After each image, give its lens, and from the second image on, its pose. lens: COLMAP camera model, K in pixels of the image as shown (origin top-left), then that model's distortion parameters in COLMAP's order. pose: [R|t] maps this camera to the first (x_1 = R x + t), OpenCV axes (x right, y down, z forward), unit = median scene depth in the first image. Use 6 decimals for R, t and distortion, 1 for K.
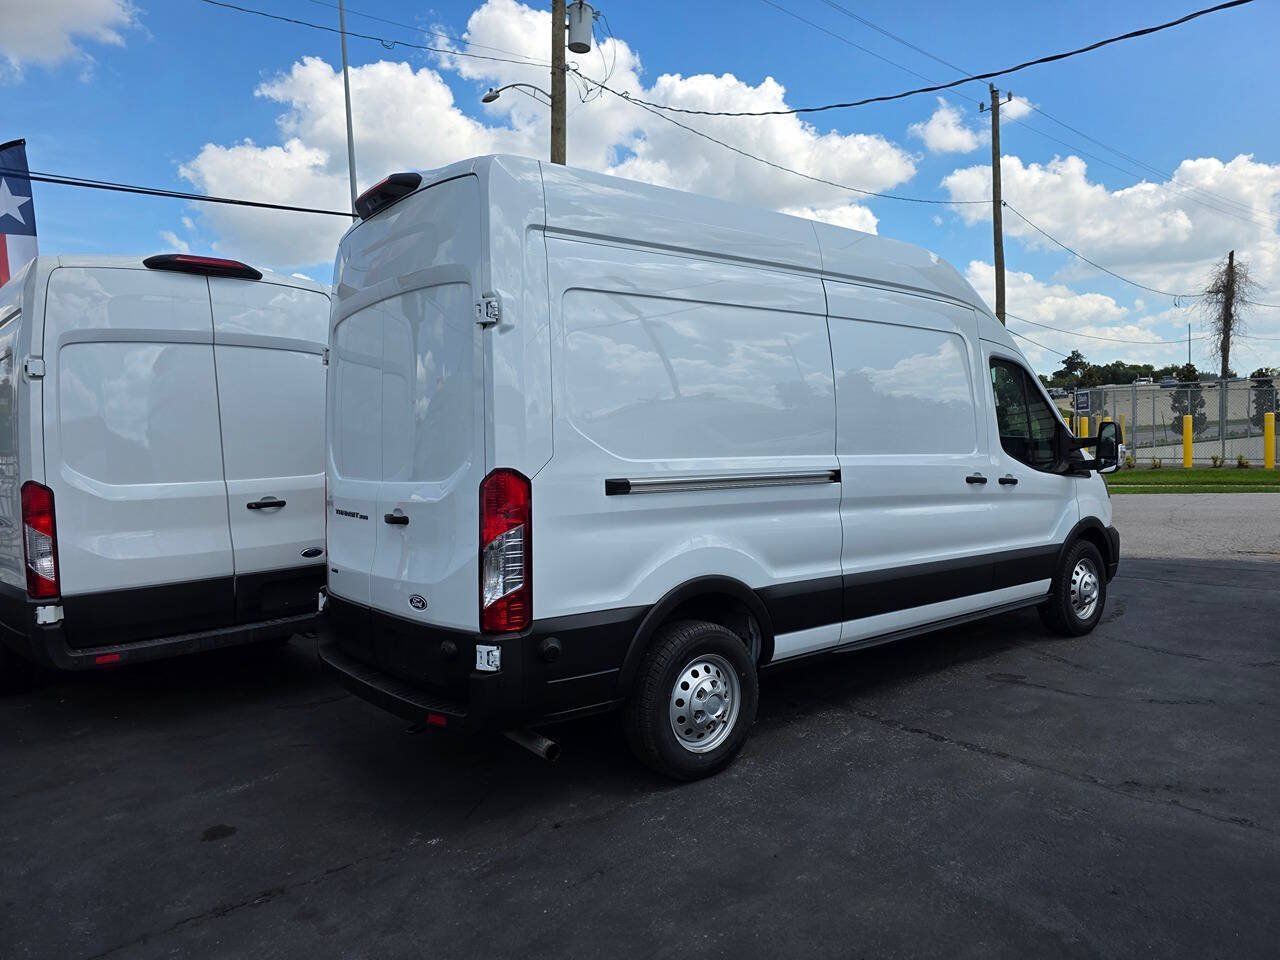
lens RADIAL K [[853.5, 0, 635.6], [0, 853.5, 475.8], [0, 0, 1]] dist [0.057879, -0.046567]
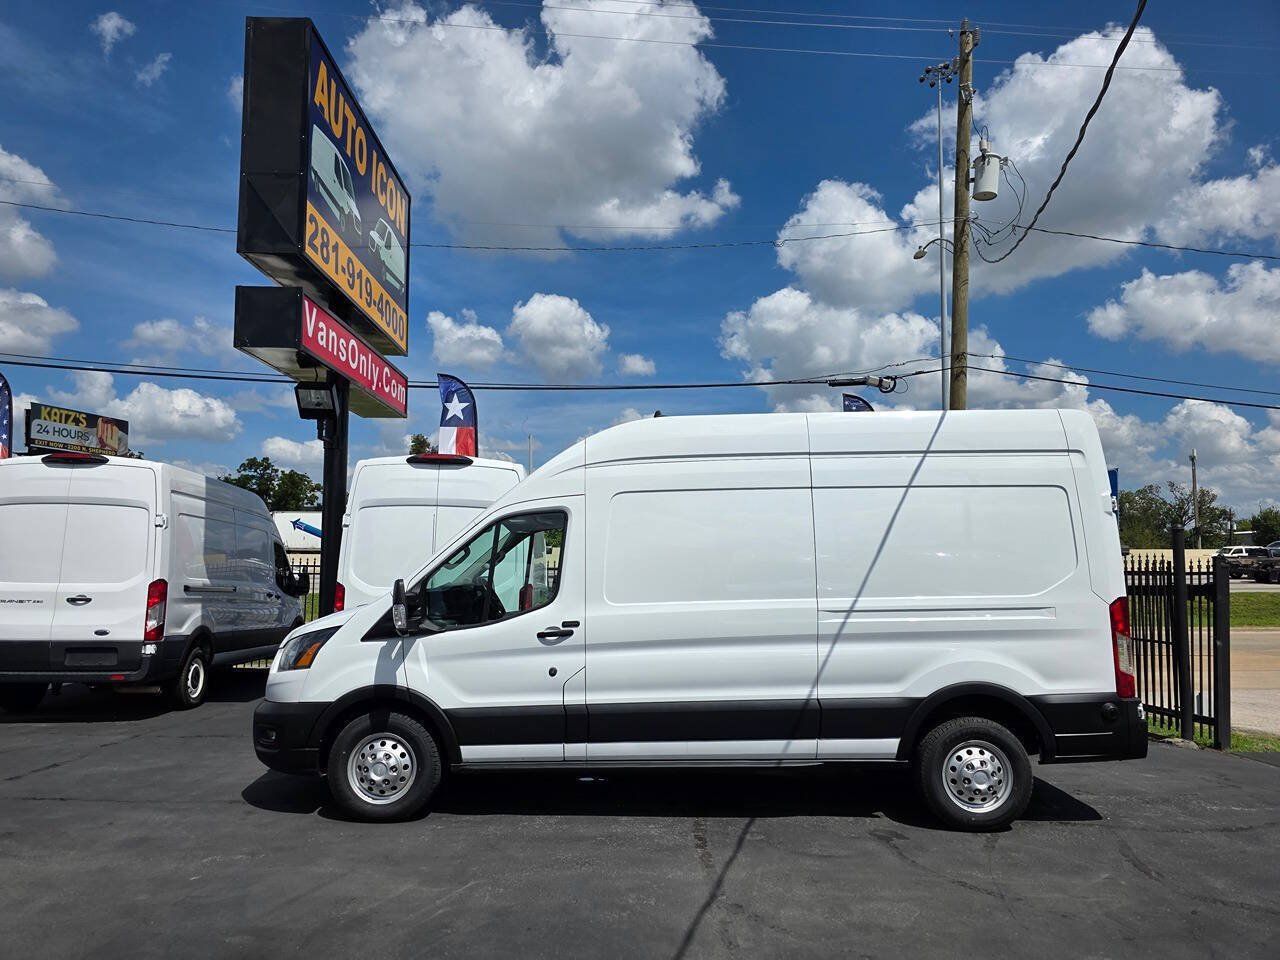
lens RADIAL K [[853.5, 0, 640.5], [0, 853.5, 486.8], [0, 0, 1]] dist [0.057879, -0.046567]
pose [[0.761389, -0.015573, -0.648108, 1.022573], [-0.071026, 0.991690, -0.107268, -0.046115], [0.644393, 0.127705, 0.753956, 0.006631]]
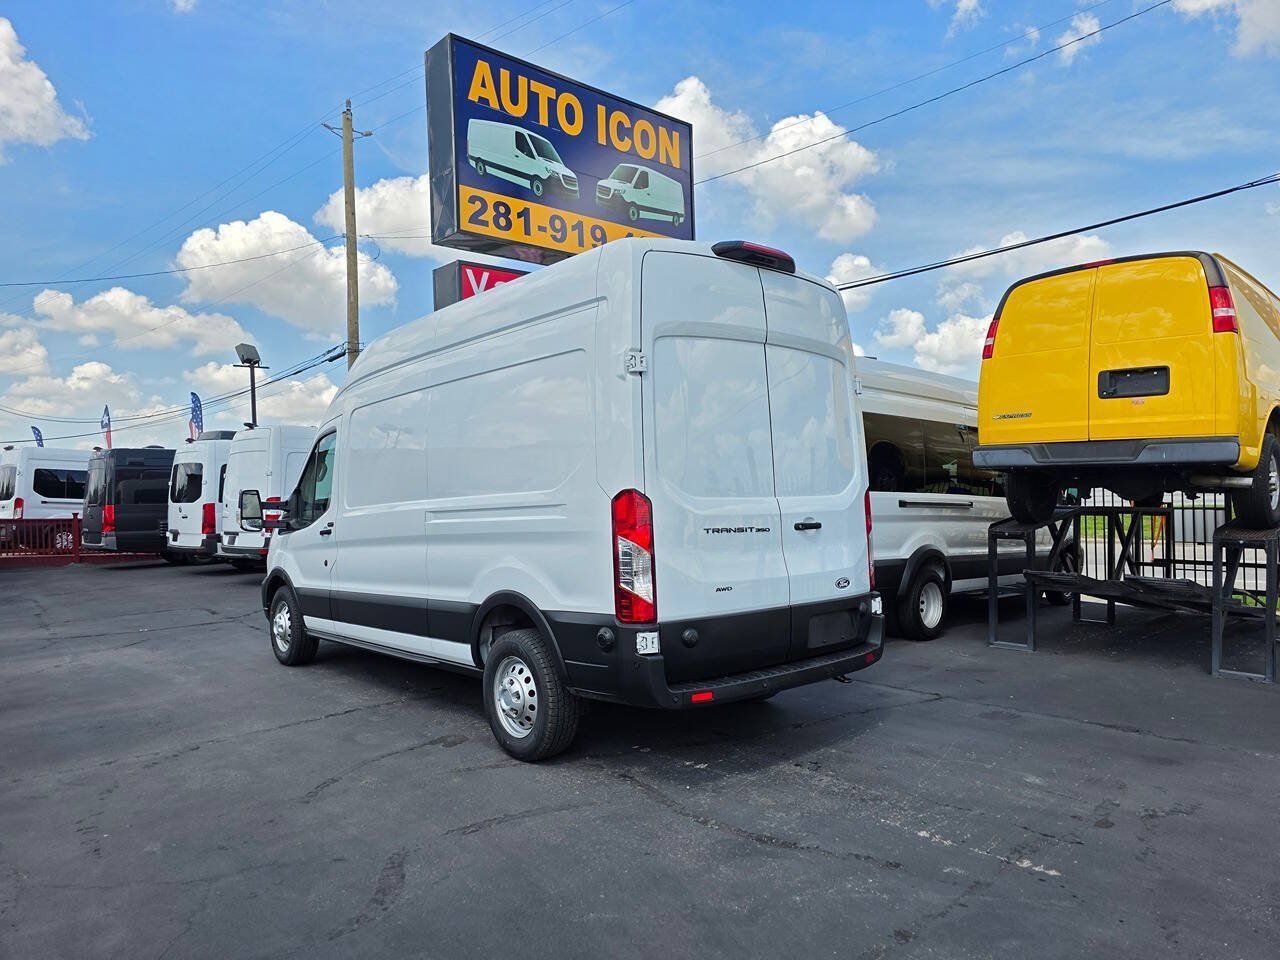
lens RADIAL K [[853.5, 0, 641.9], [0, 853.5, 487.1], [0, 0, 1]] dist [0.057879, -0.046567]
pose [[0.020854, 0.033822, -0.999210, 1.633048], [-0.028530, 0.999041, 0.033221, -0.102553], [0.999375, 0.027814, 0.021799, 1.399316]]
